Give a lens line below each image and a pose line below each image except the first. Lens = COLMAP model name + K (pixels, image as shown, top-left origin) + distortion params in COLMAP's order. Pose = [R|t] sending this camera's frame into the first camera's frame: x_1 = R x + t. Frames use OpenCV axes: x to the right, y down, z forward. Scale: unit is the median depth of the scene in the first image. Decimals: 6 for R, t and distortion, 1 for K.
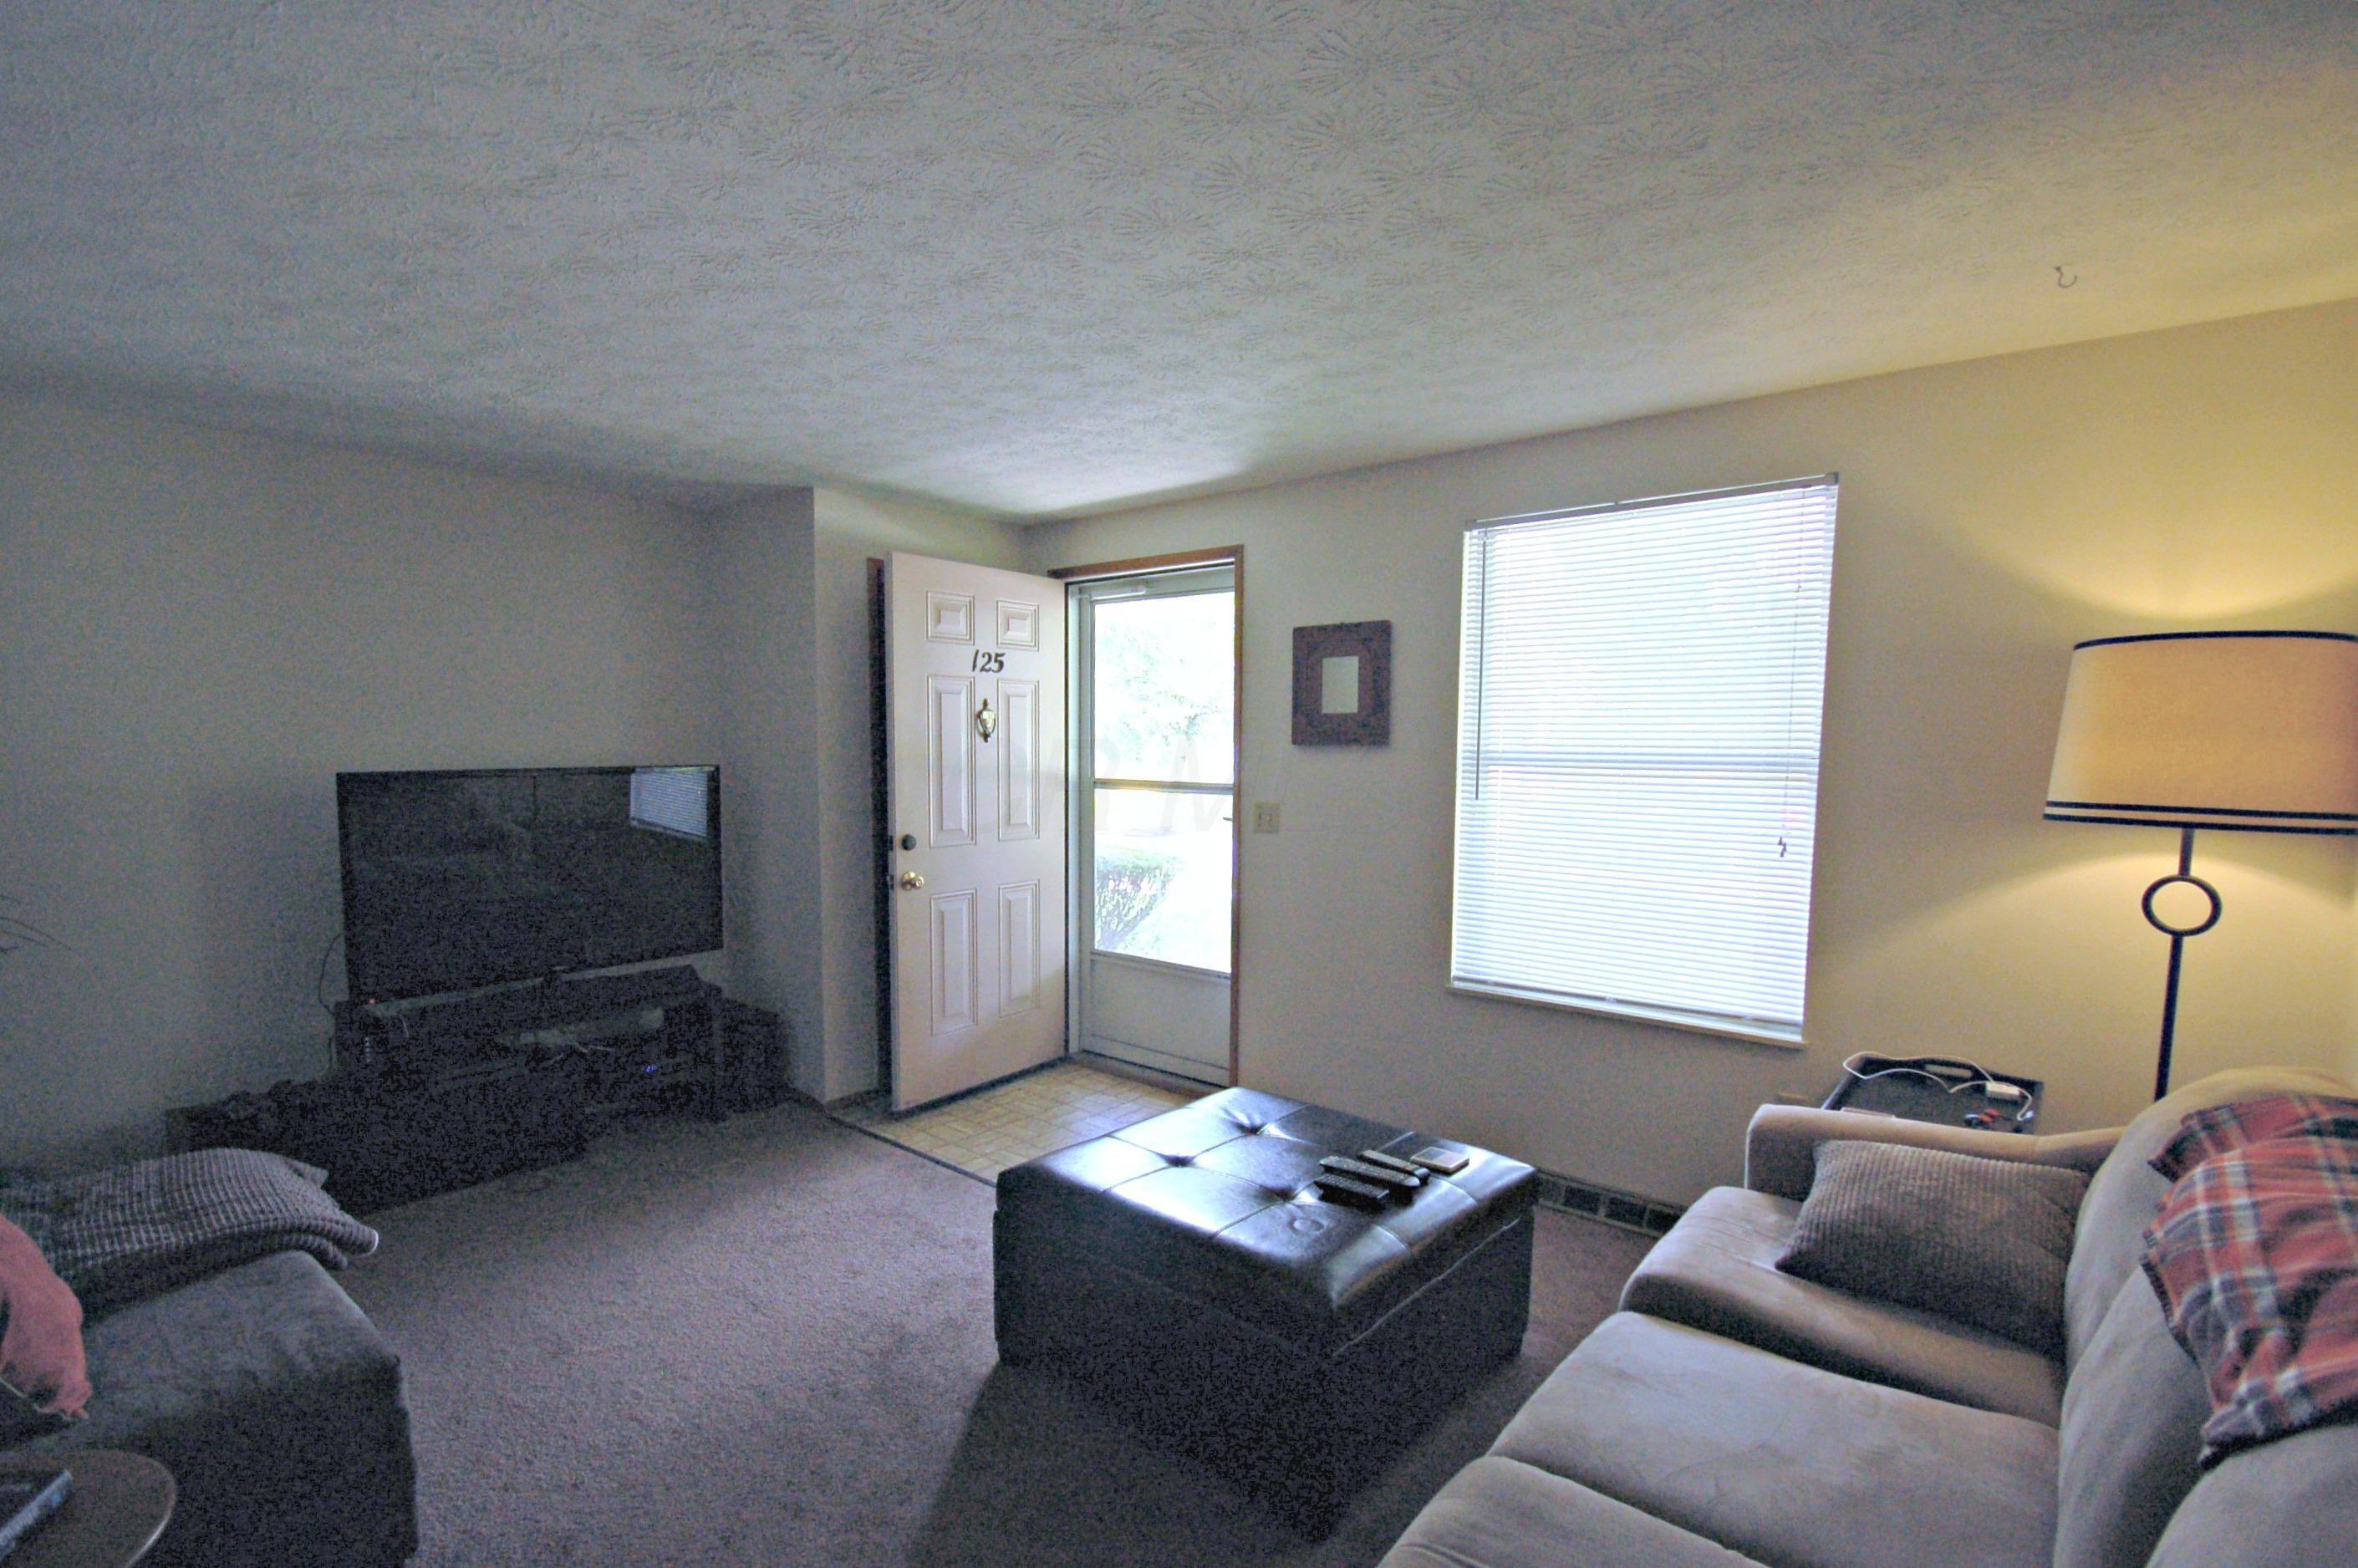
lens RADIAL K [[1100.2, 0, 1174.4], [0, 1100.2, 838.5], [0, 0, 1]] dist [-0.000517, -0.012191]
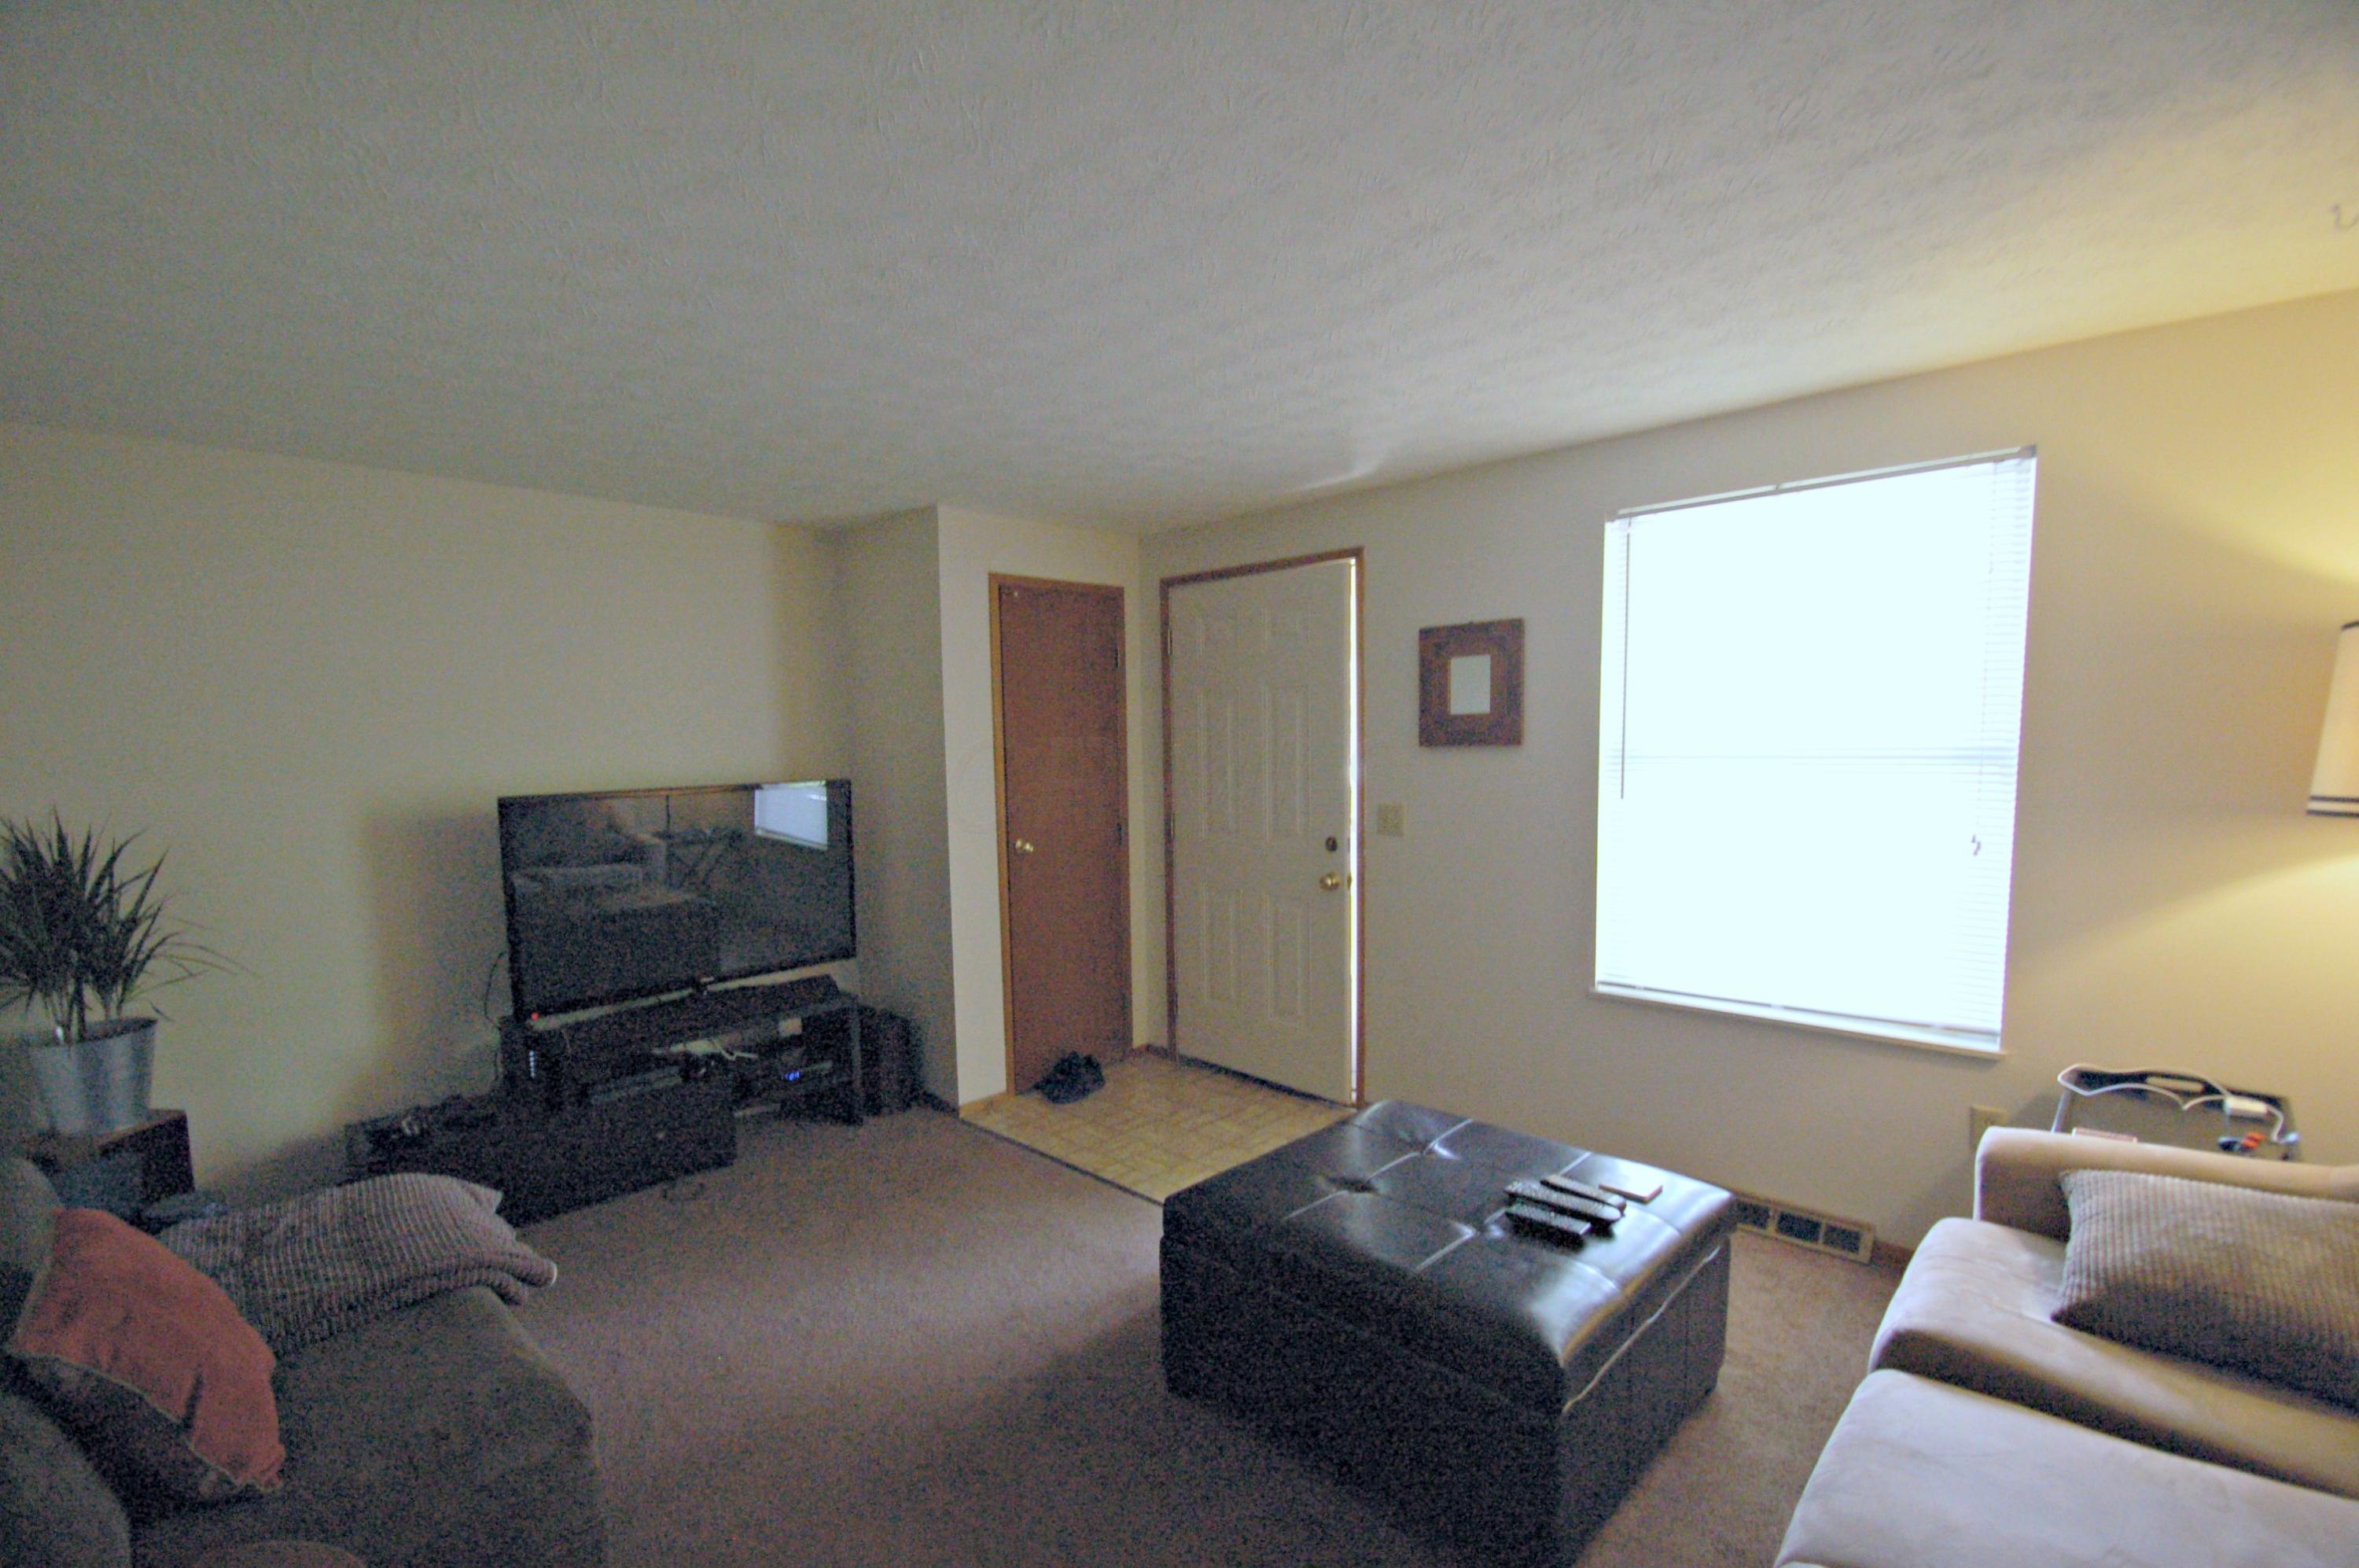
lens RADIAL K [[1033.1, 0, 1172.5], [0, 1033.1, 834.7], [0, 0, 1]] dist [0.001261, -0.013202]
pose [[0.997880, -0.019295, -0.062162, -0.088025], [0.019539, 0.999804, 0.003323, -0.019992], [0.062086, -0.004531, 0.998061, 0.087214]]
